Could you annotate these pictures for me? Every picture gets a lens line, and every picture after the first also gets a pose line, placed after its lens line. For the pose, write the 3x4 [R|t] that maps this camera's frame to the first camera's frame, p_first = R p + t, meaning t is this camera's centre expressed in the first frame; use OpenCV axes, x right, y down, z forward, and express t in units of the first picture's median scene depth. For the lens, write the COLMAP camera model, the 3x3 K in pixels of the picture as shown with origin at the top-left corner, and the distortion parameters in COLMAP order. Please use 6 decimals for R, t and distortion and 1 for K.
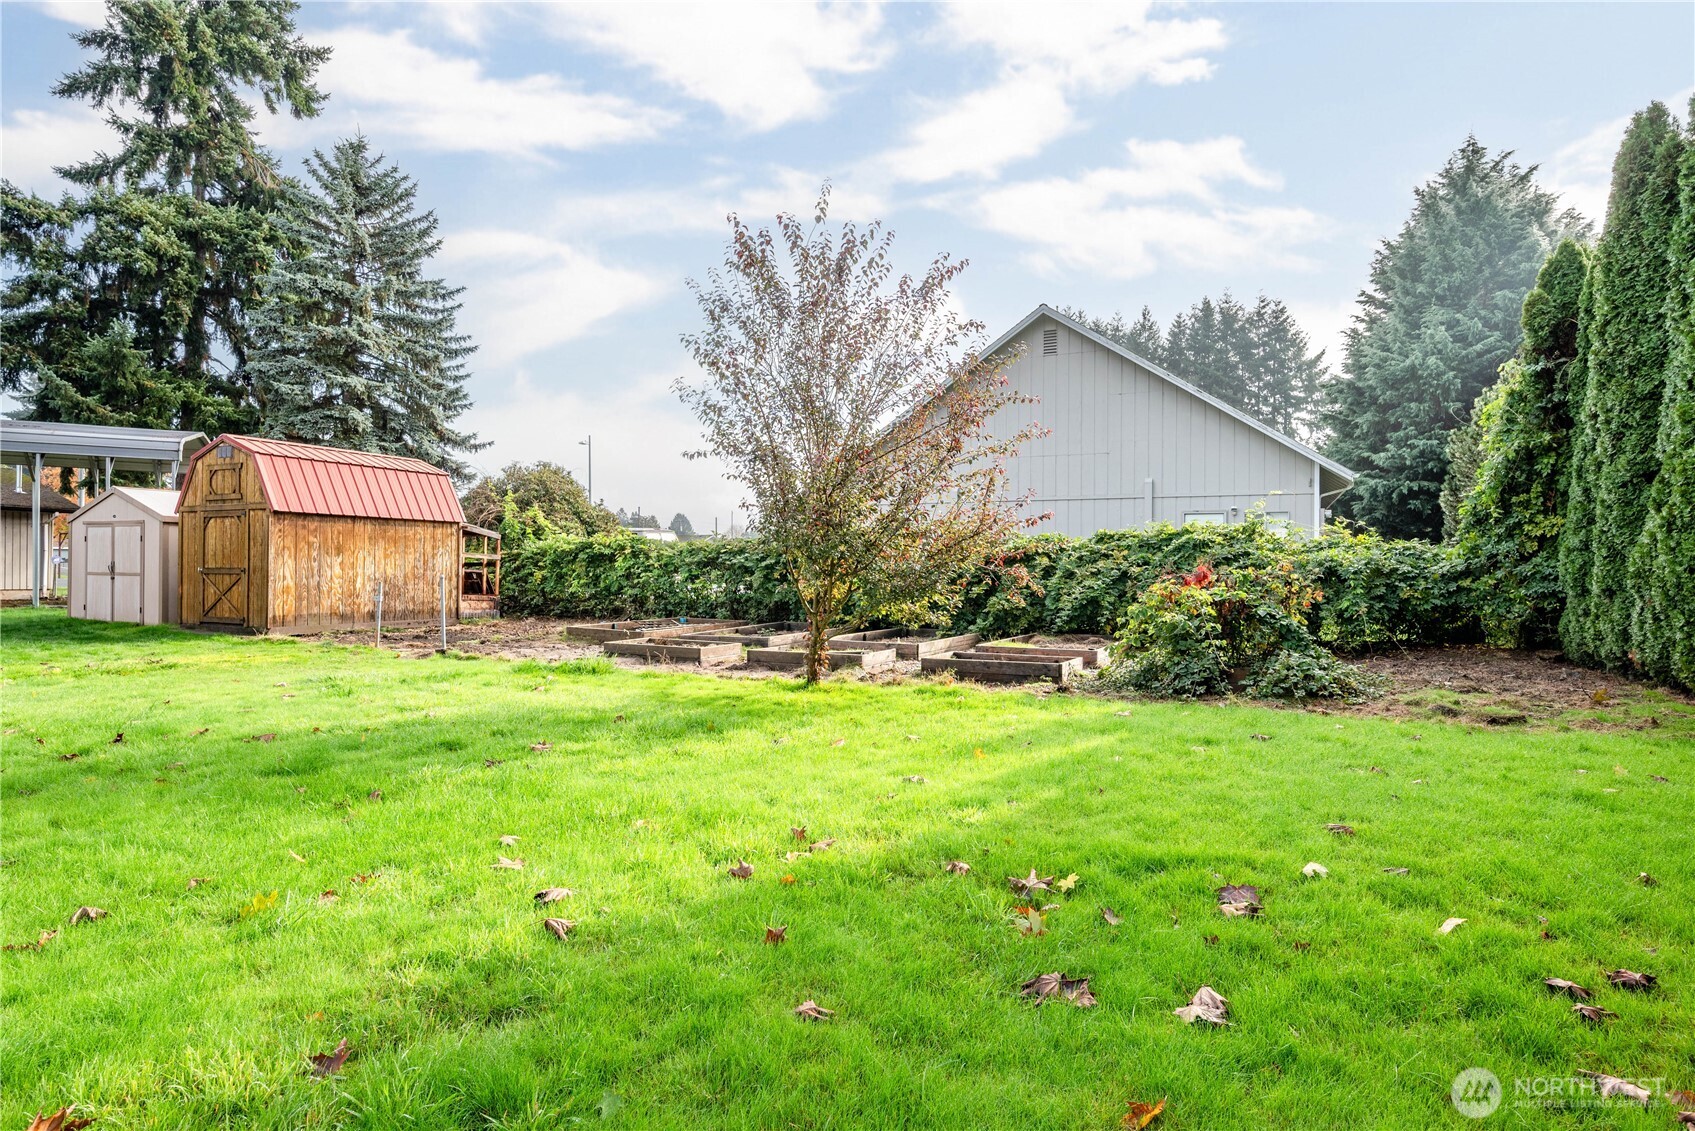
lens RADIAL K [[894.0, 0, 854.9], [0, 894.0, 573.3], [0, 0, 1]] dist [-0.011956, 0.000318]
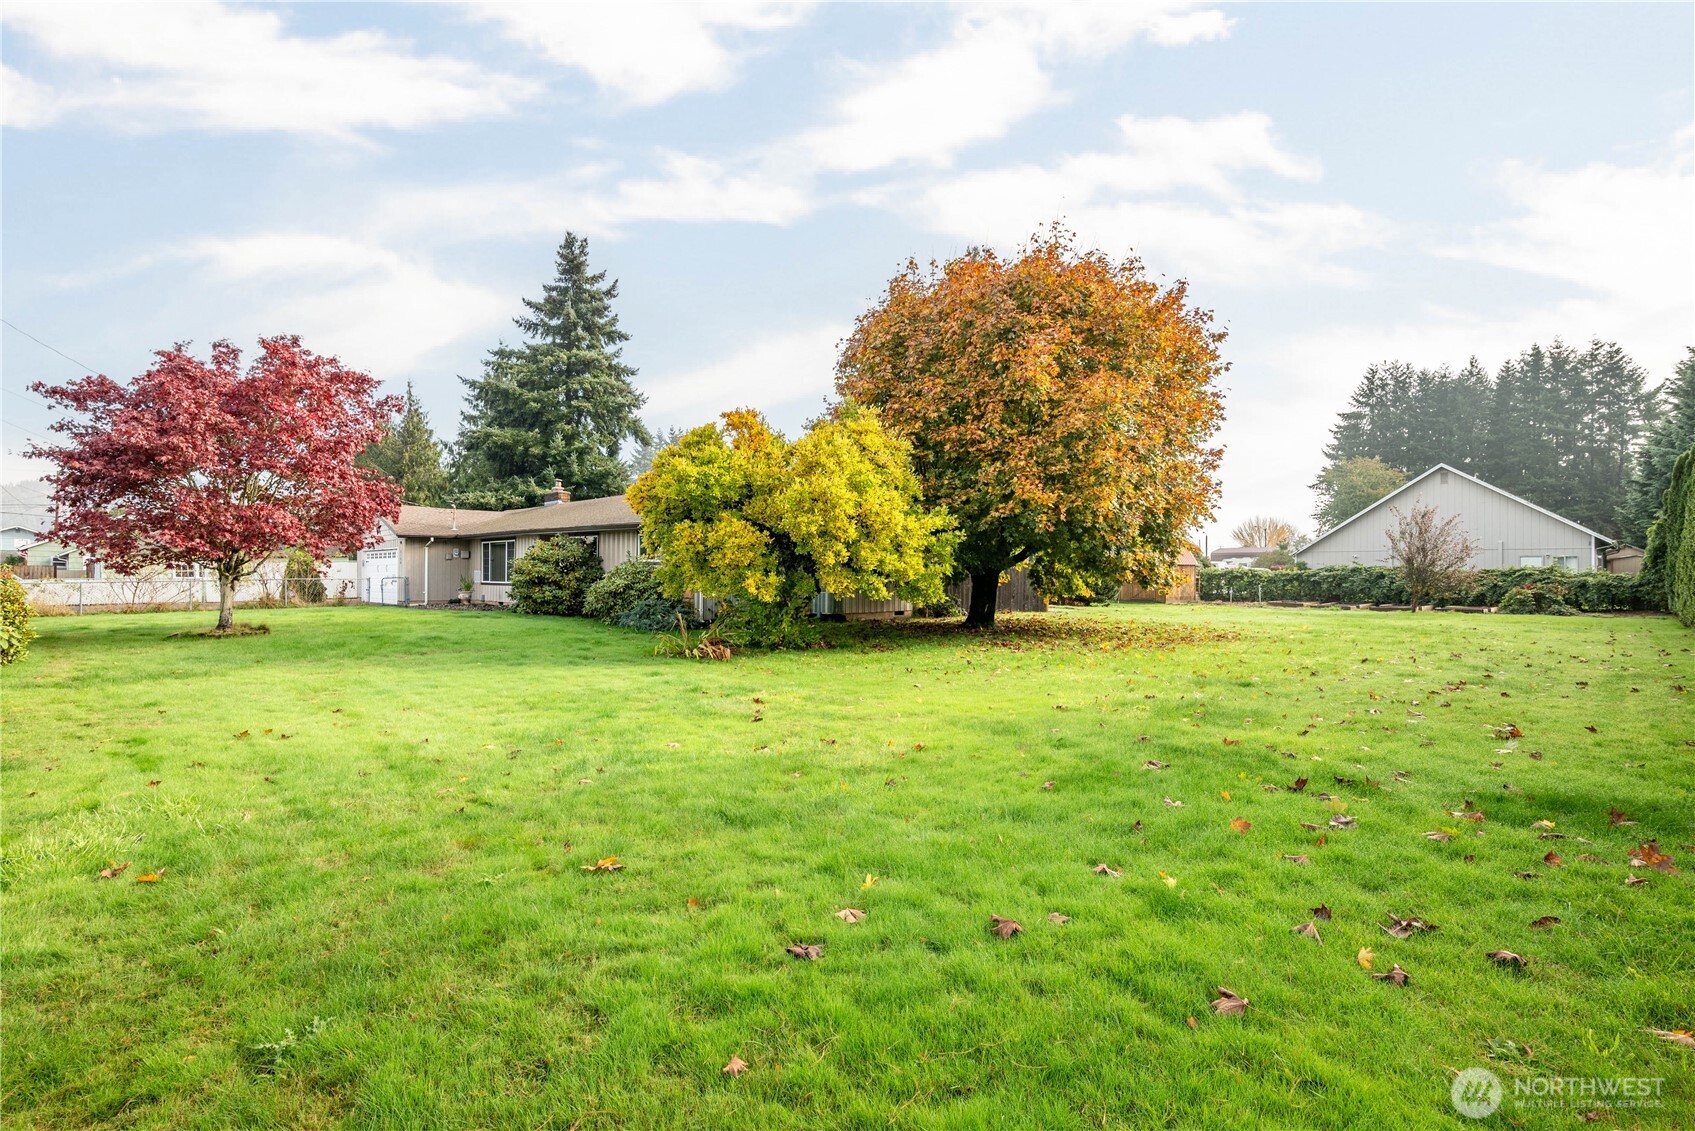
lens RADIAL K [[806.7, 0, 841.3], [0, 806.7, 565.7], [0, 0, 1]] dist [-0.001690, 0.001041]
pose [[0.942745, -0.004166, -0.333488, -0.117731], [-0.000498, 0.999903, -0.013900, -0.003440], [0.333513, 0.013270, 0.942652, -0.308764]]
